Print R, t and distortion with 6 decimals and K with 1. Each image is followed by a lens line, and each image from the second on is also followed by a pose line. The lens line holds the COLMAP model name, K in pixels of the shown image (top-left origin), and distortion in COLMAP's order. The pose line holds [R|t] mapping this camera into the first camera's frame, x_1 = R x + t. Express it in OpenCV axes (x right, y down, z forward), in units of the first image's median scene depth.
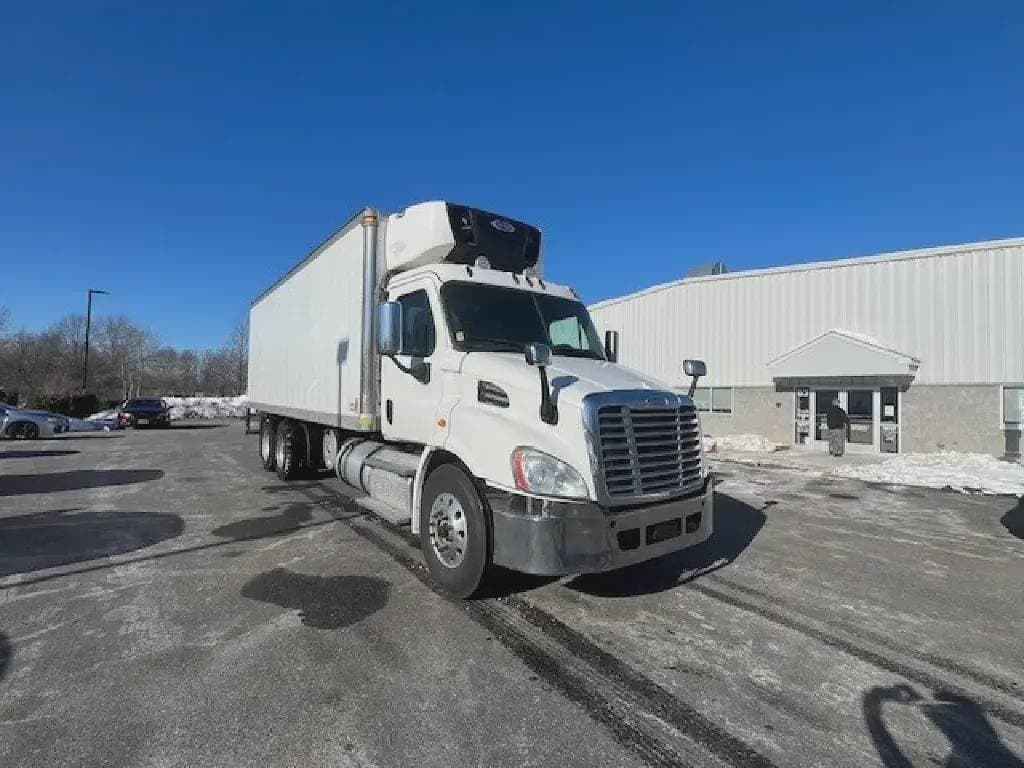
lens RADIAL K [[471.5, 0, 512.0], [0, 471.5, 384.0], [0, 0, 1]] dist [-0.001858, -0.000409]
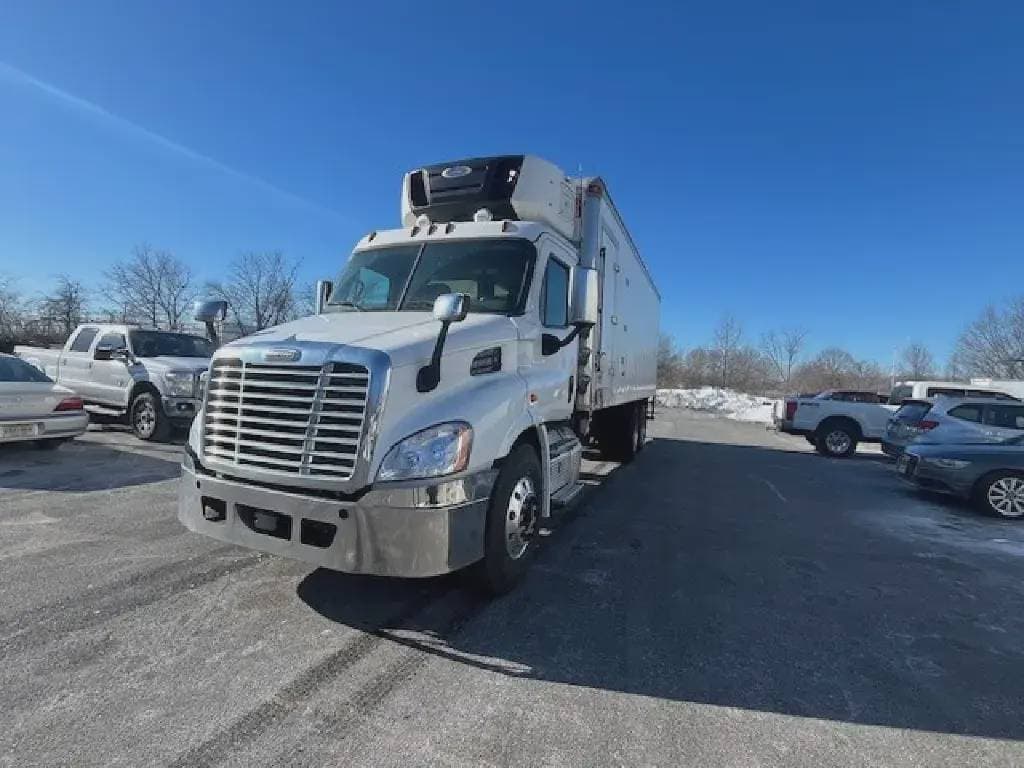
lens RADIAL K [[471.5, 0, 512.0], [0, 471.5, 384.0], [0, 0, 1]] dist [-0.001858, -0.000409]
pose [[0.498093, 0.021793, -0.866850, 0.925087], [-0.018521, 0.999723, 0.014492, 0.053000], [0.866926, 0.008836, 0.498359, 0.753368]]
